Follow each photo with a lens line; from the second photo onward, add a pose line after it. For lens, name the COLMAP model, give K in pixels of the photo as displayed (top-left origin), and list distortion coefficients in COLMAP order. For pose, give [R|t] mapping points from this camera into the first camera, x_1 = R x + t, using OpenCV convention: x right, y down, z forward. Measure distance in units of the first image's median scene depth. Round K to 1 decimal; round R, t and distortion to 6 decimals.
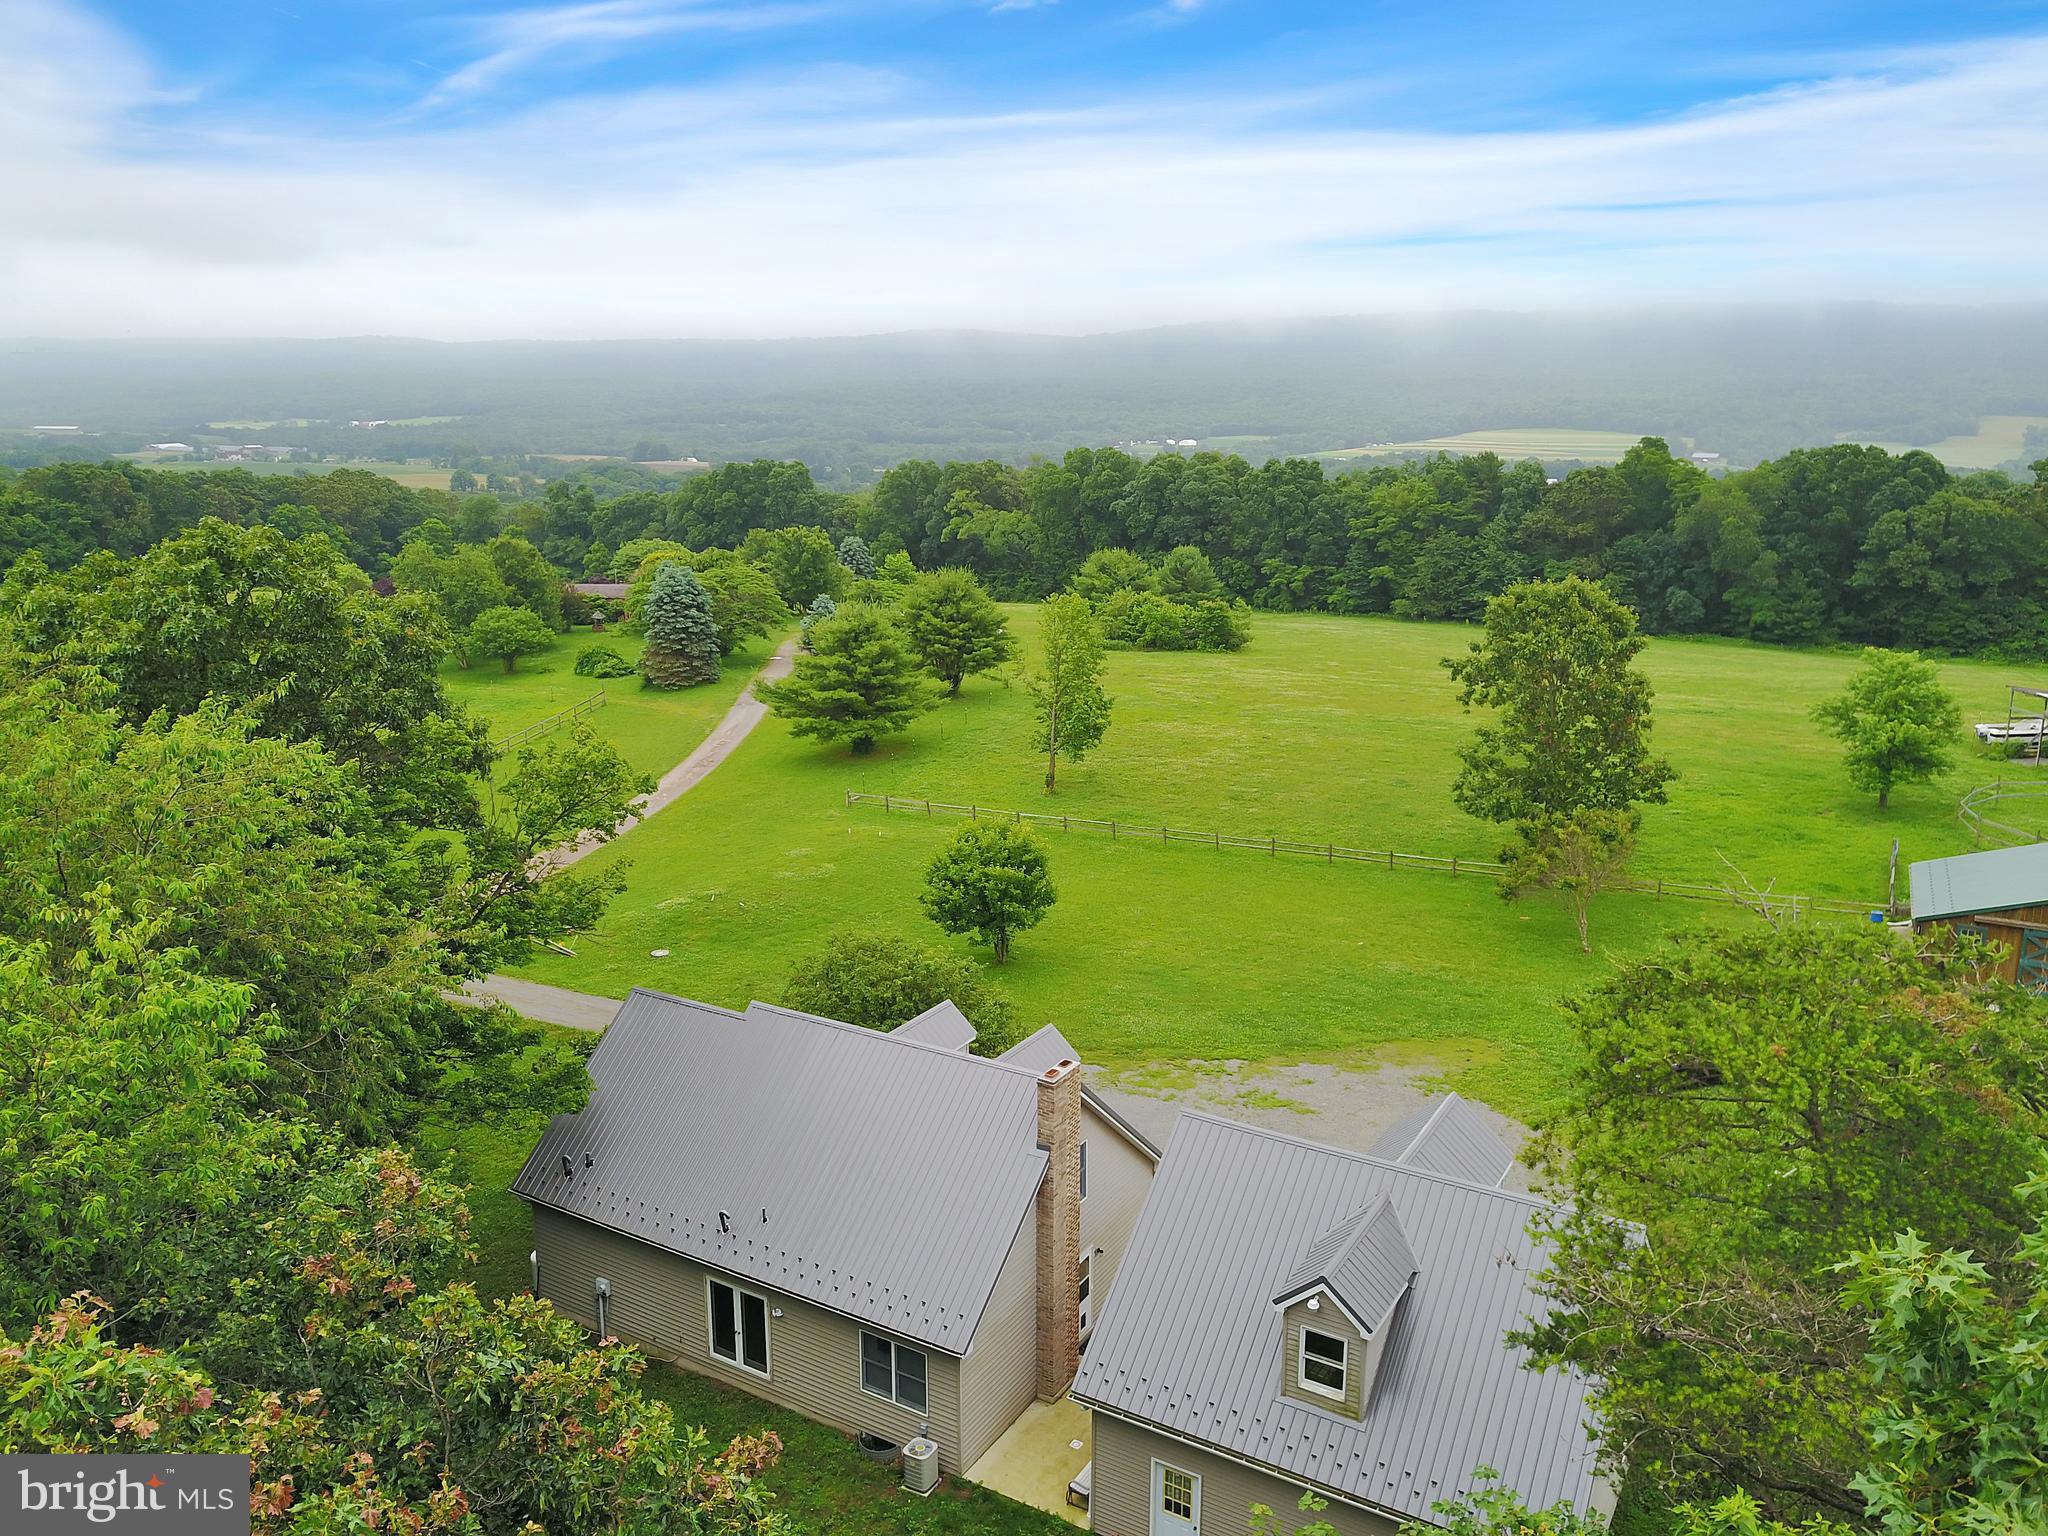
lens RADIAL K [[1540.1, 0, 1033.1], [0, 1540.1, 763.0], [0, 0, 1]] dist [0.032345, -0.055016]
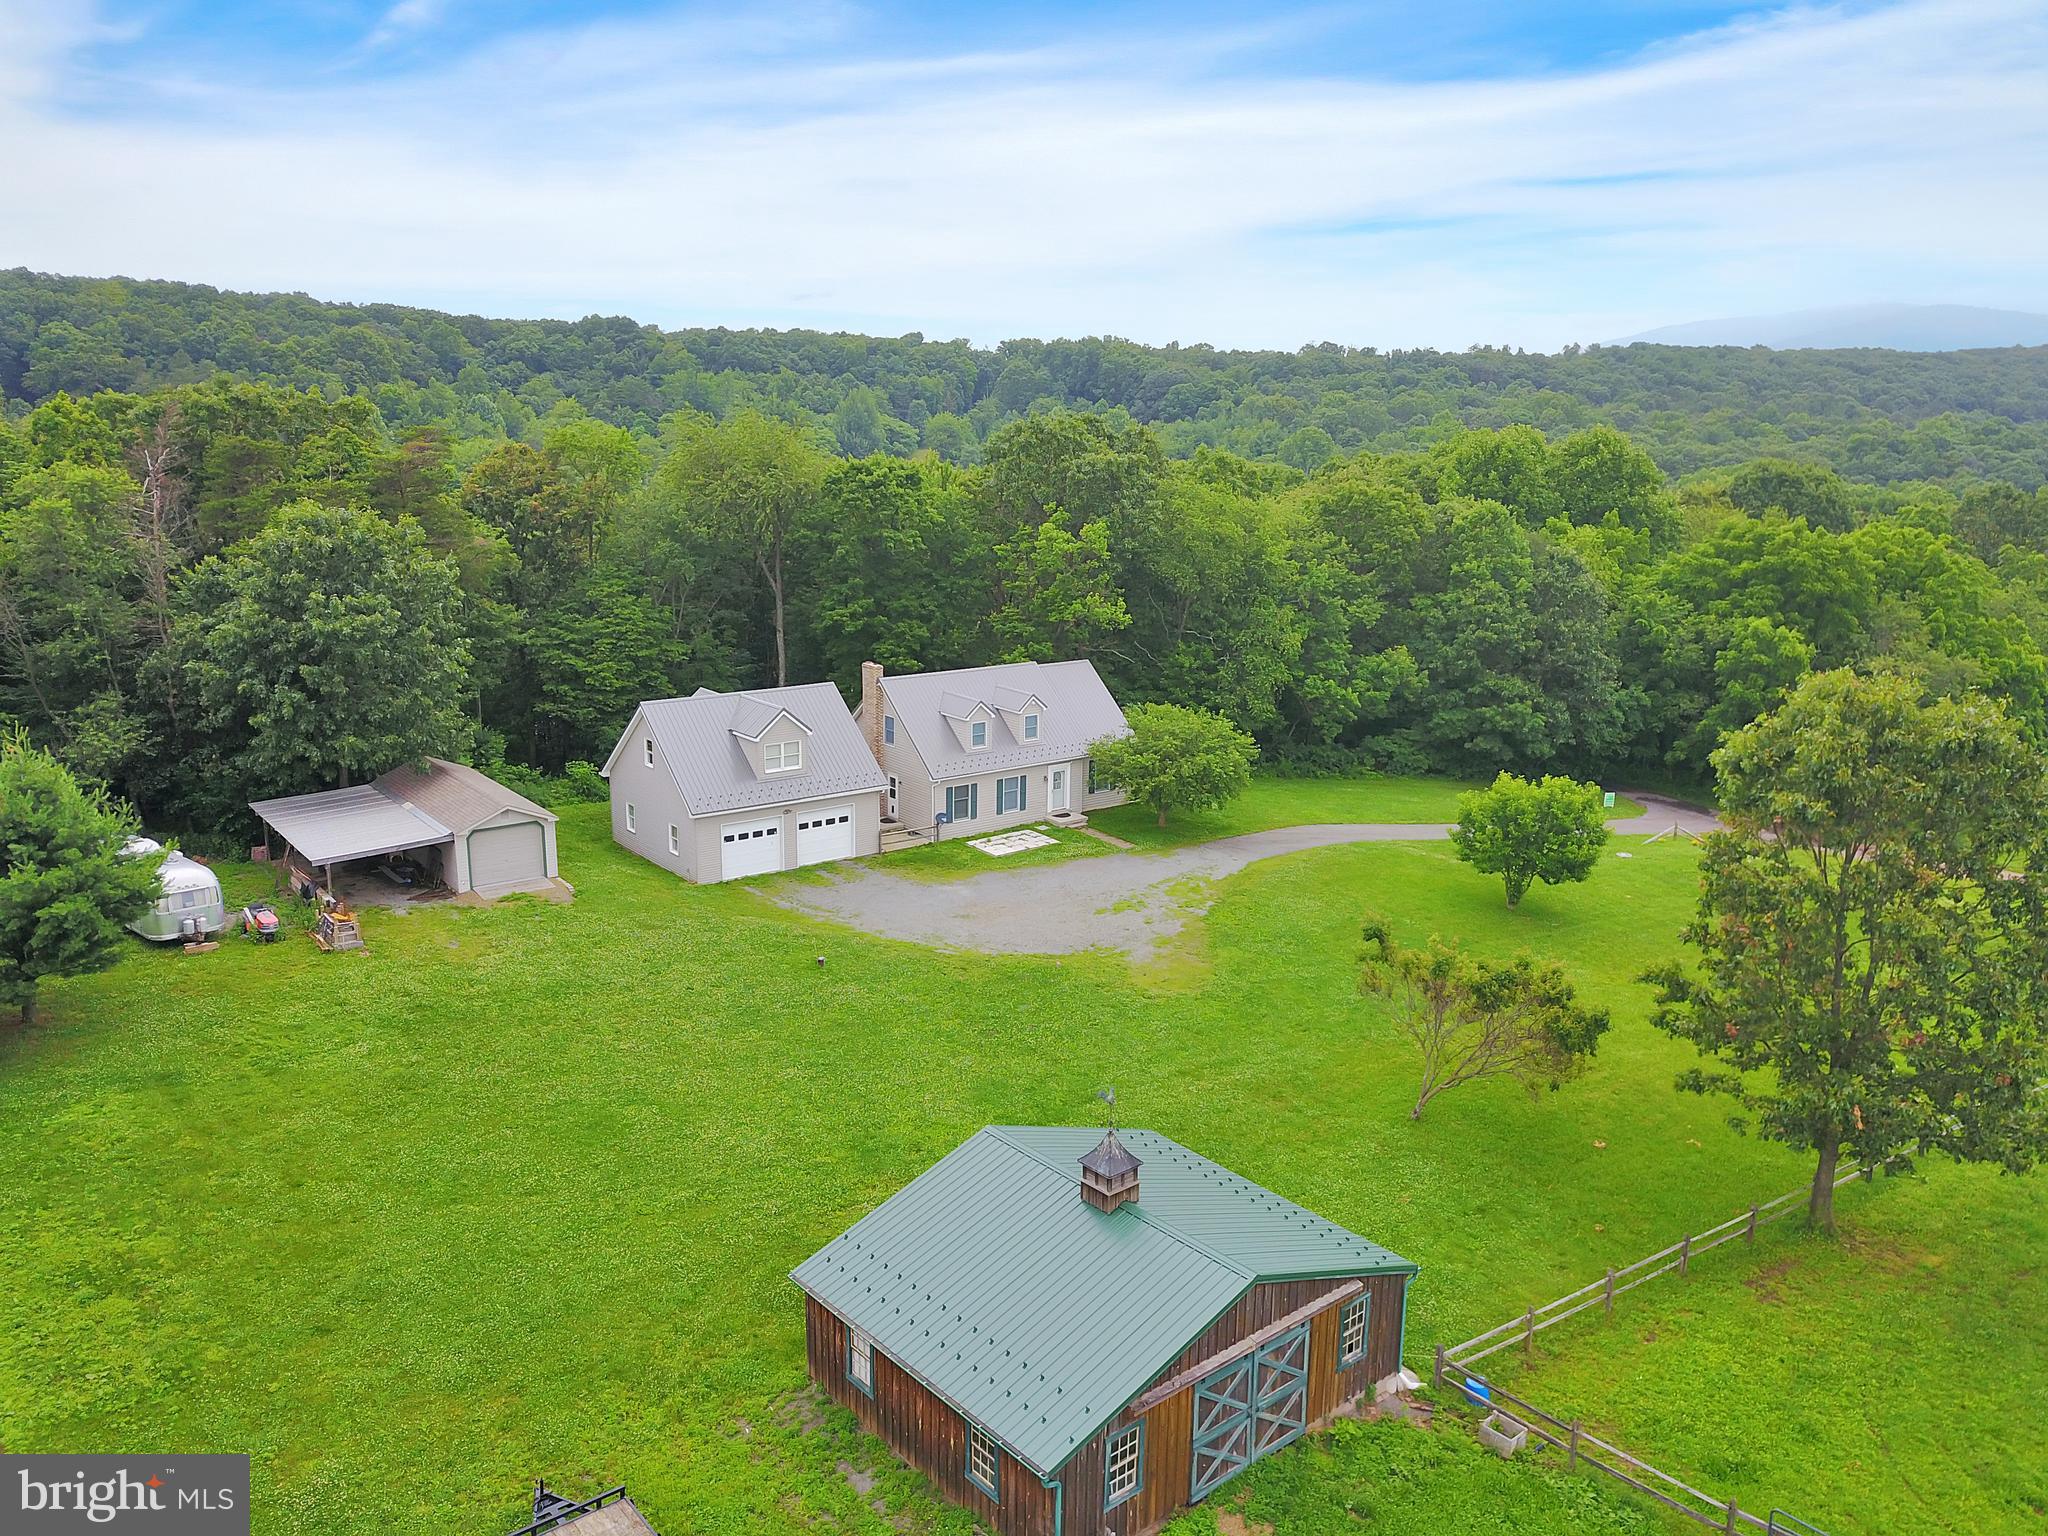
lens RADIAL K [[1552.2, 0, 1042.4], [0, 1552.2, 738.8], [0, 0, 1]] dist [0.018175, -0.001119]
pose [[-0.356962, 0.192794, -0.914007, 0.770075], [-0.232912, 0.929196, 0.286961, -0.151944], [0.904616, 0.315317, -0.286784, 0.737447]]
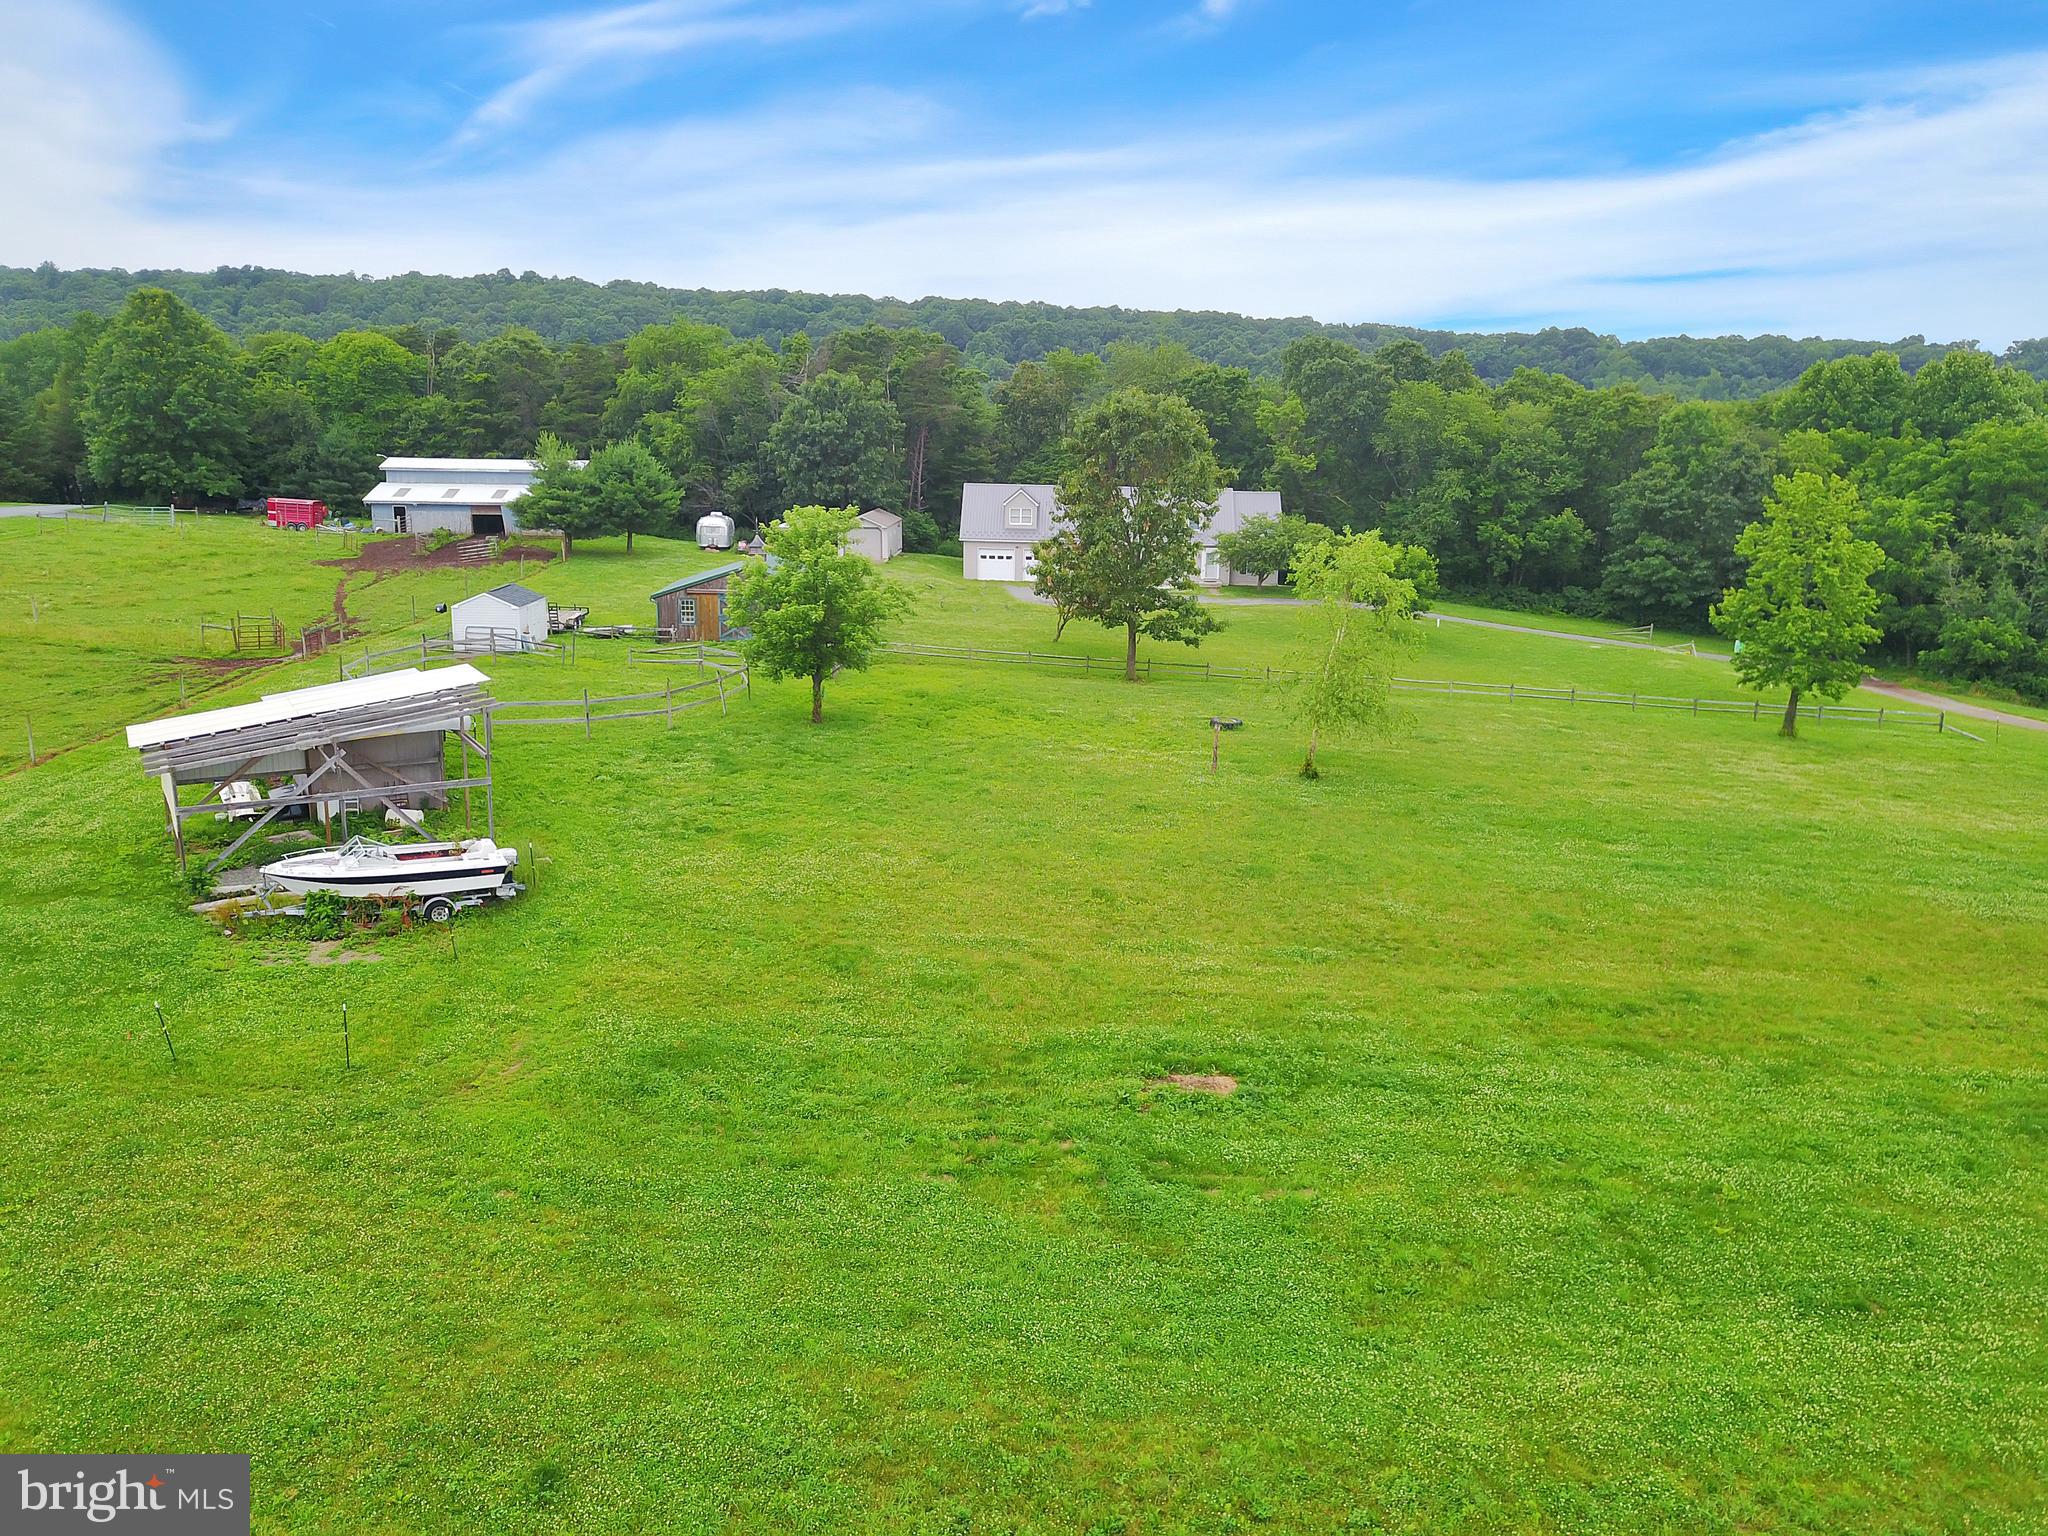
lens RADIAL K [[1562.3, 0, 1024.0], [0, 1562.3, 768.0], [0, 0, 1]] dist [0.005411, -0.005717]
pose [[-0.870957, 0.093144, -0.482449, 0.798931], [-0.131491, 0.901876, 0.411498, -0.262559], [0.473438, 0.421835, -0.773248, 1.583647]]
